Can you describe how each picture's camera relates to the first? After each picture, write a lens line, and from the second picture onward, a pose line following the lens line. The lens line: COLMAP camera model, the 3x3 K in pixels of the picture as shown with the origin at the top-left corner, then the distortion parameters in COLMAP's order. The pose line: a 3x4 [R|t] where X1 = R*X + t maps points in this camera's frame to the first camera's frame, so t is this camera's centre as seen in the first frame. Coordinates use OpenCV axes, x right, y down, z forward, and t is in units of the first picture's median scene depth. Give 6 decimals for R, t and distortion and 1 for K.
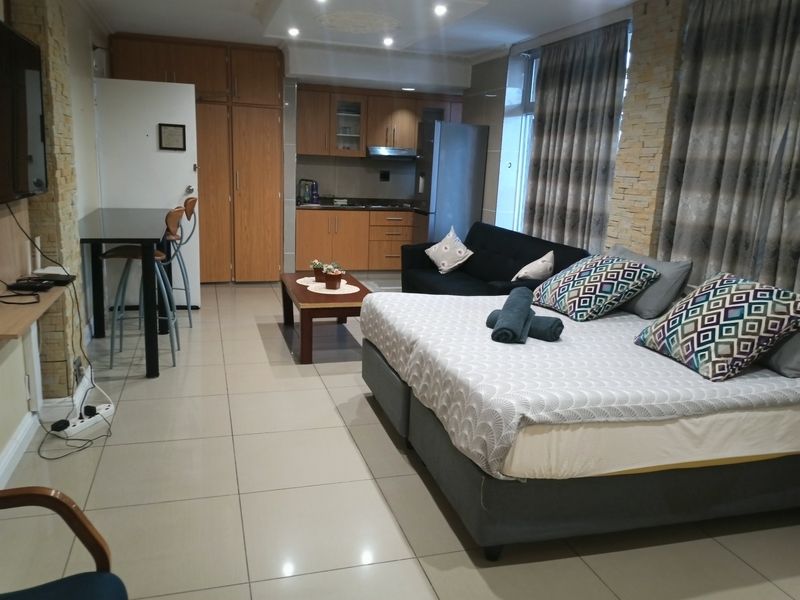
lens RADIAL K [[628.8, 0, 400.0], [0, 628.8, 300.0], [0, 0, 1]] dist [0.096591, -0.164826]
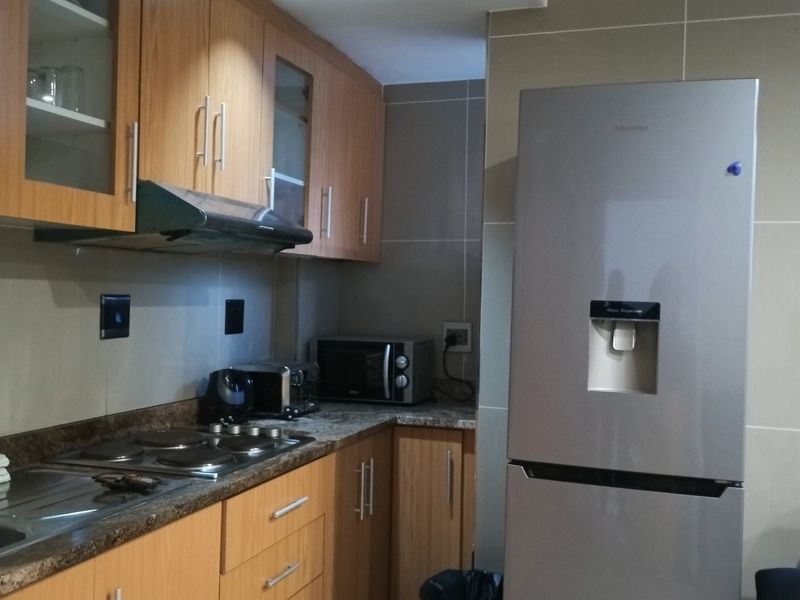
lens RADIAL K [[840.4, 0, 396.5], [0, 840.4, 297.3], [0, 0, 1]] dist [0.087737, -0.154706]
pose [[0.588073, -0.031563, 0.808192, -0.243623], [0.172150, 0.981226, -0.086943, -0.184416], [-0.790275, 0.190259, 0.582466, 0.858668]]
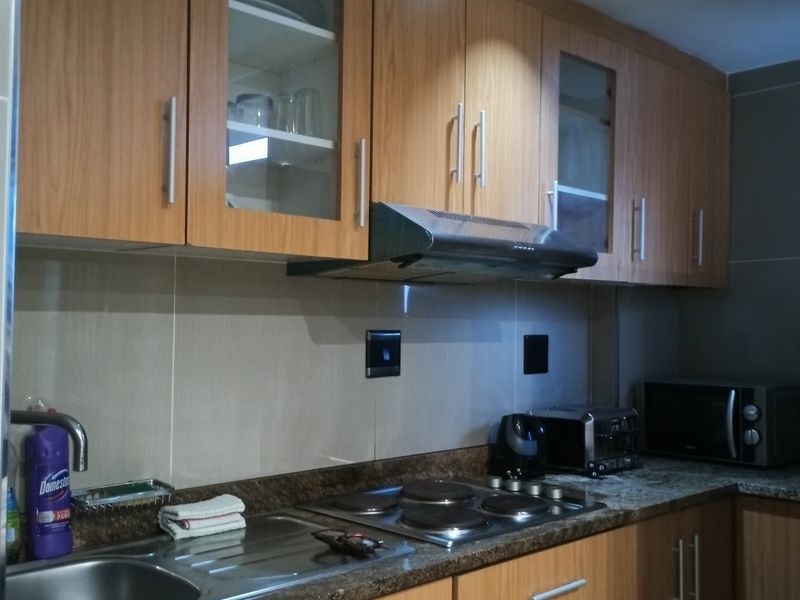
lens RADIAL K [[840.4, 0, 396.5], [0, 840.4, 297.3], [0, 0, 1]] dist [0.087737, -0.154706]
pose [[0.892647, -0.019090, 0.450352, -0.170020], [0.122420, 0.971817, -0.201455, -0.182214], [-0.433814, 0.234961, 0.869827, 0.866408]]
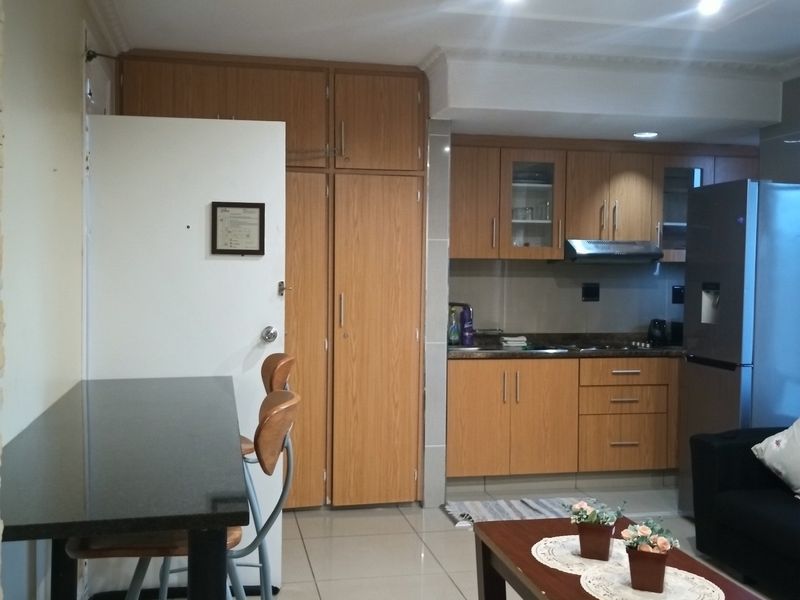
lens RADIAL K [[840.4, 0, 396.5], [0, 840.4, 297.3], [0, 0, 1]] dist [0.087737, -0.154706]
pose [[0.995136, -0.029135, -0.094101, -0.141852], [0.011021, 0.982194, -0.187548, -0.066230], [0.097890, 0.185599, 0.977737, 0.314490]]
